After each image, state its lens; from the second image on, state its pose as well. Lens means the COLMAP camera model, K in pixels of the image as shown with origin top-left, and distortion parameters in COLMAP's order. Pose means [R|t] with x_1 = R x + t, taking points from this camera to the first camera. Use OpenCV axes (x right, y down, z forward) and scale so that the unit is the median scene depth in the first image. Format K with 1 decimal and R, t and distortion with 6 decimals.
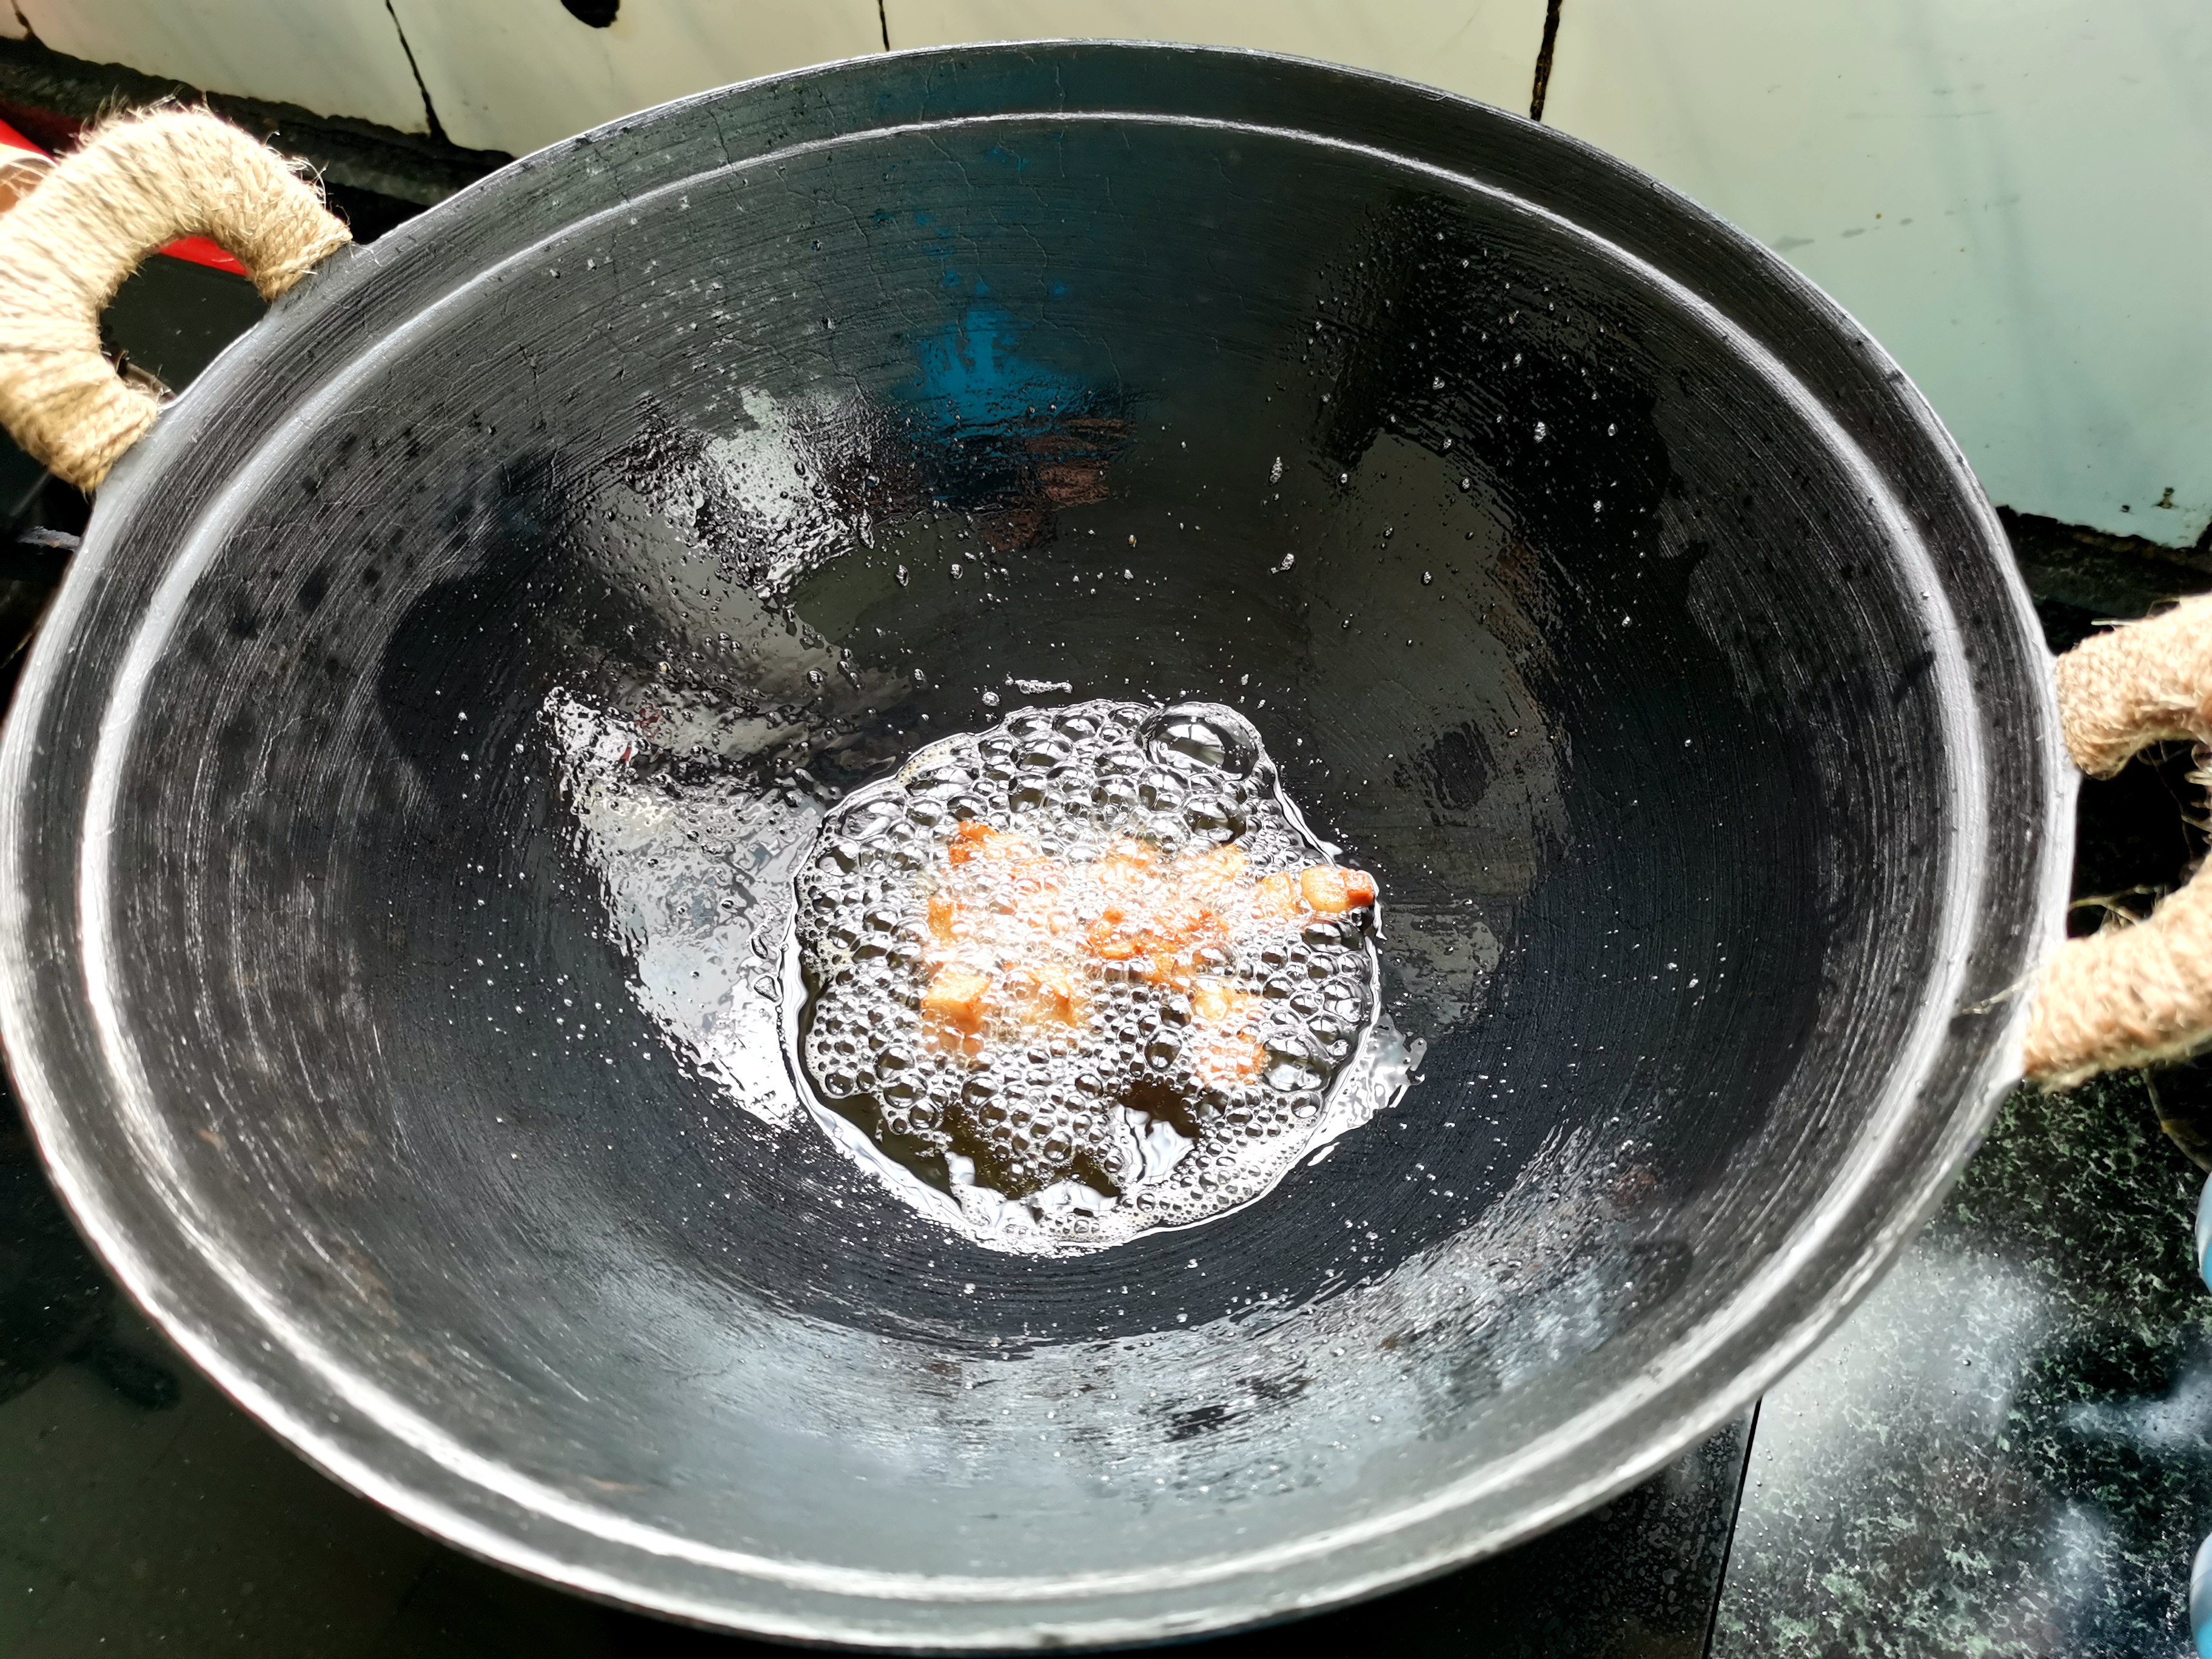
lens RADIAL K [[1754.8, 0, 1106.0], [0, 1754.8, 829.5], [0, 0, 1]] dist [-0.002554, 0.001797]
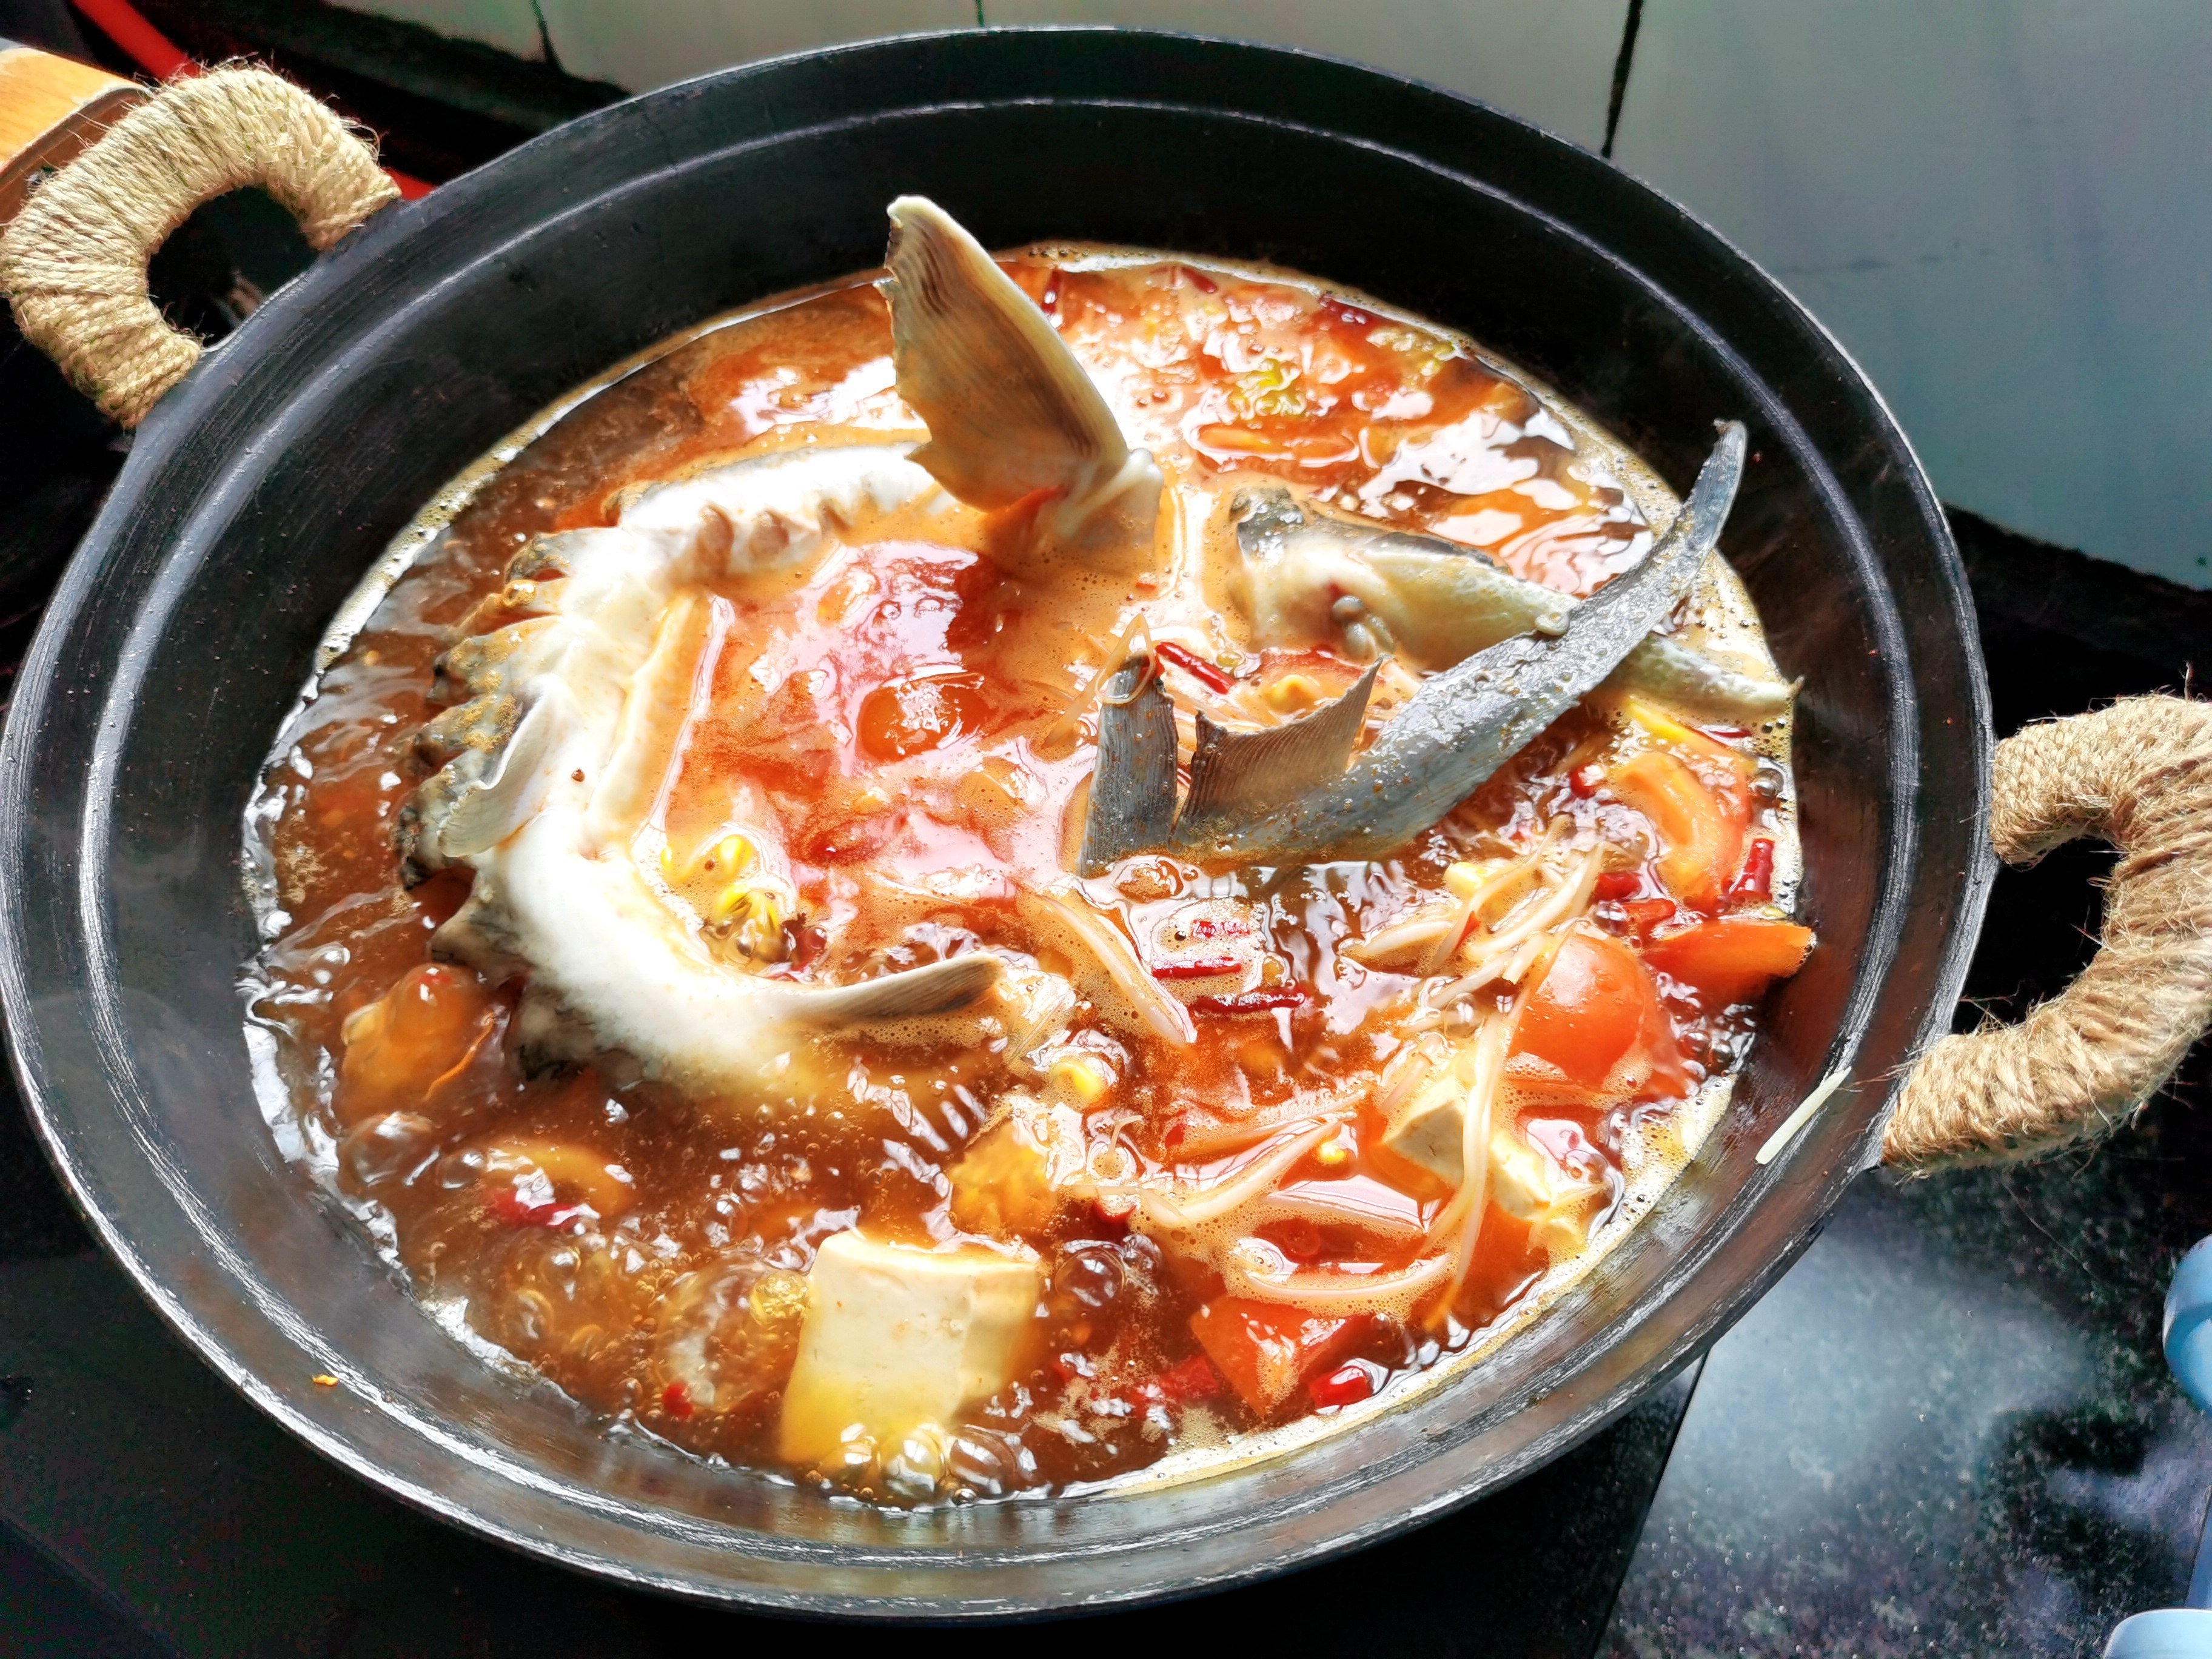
lens RADIAL K [[1769.7, 0, 1106.0], [0, 1769.7, 829.5], [0, 0, 1]] dist [-0.002570, -0.004339]
pose [[0.994030, 0.083239, -0.070534, 0.098749], [-0.080661, 0.995992, 0.038656, -0.039463], [0.073469, -0.032736, 0.996760, -0.027570]]
